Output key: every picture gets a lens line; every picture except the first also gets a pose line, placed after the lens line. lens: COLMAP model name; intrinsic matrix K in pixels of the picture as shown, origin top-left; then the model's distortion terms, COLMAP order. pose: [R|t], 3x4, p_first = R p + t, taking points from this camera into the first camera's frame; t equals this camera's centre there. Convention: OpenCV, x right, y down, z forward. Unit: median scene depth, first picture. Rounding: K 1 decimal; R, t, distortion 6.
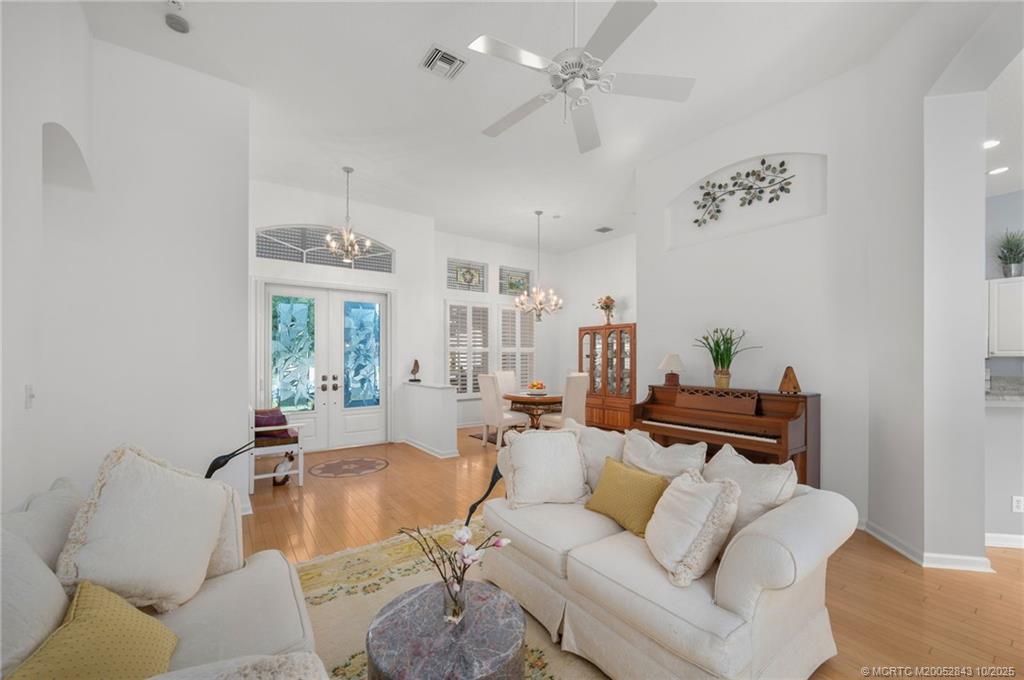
lens RADIAL K [[409.9, 0, 515.0], [0, 409.9, 350.6], [0, 0, 1]] dist [-0.004299, -0.000020]
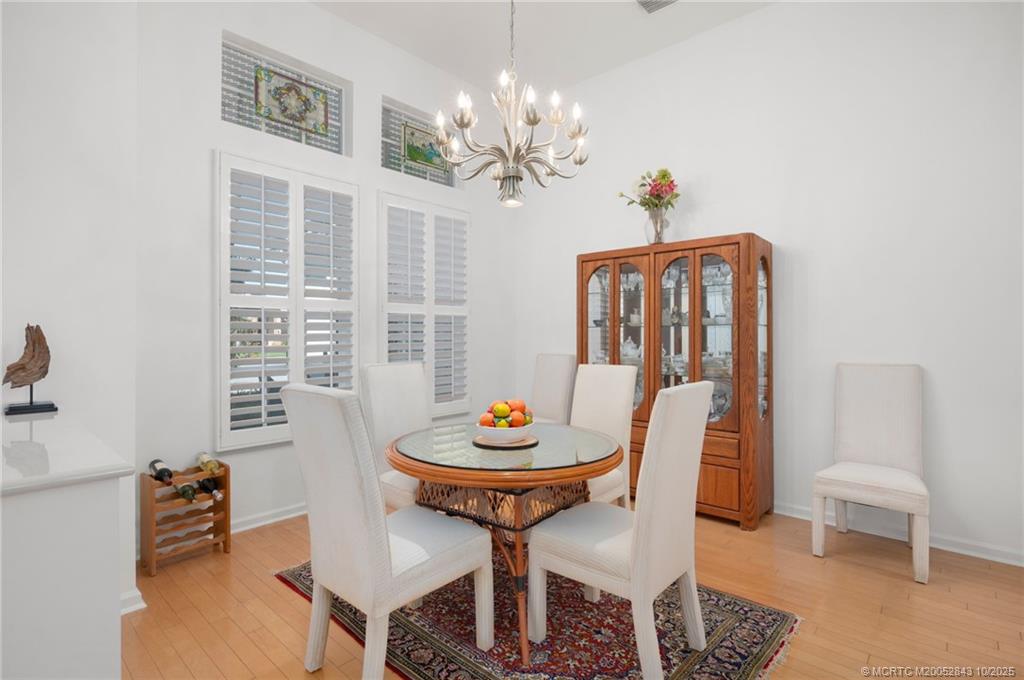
lens RADIAL K [[512.5, 0, 510.7], [0, 512.5, 330.7], [0, 0, 1]] dist [-0.007552, -0.000648]
pose [[0.980888, 0.000469, 0.194572, -0.012993], [-0.001307, 0.999990, 0.004177, 0.018974], [-0.194568, -0.004352, 0.980879, 0.515621]]
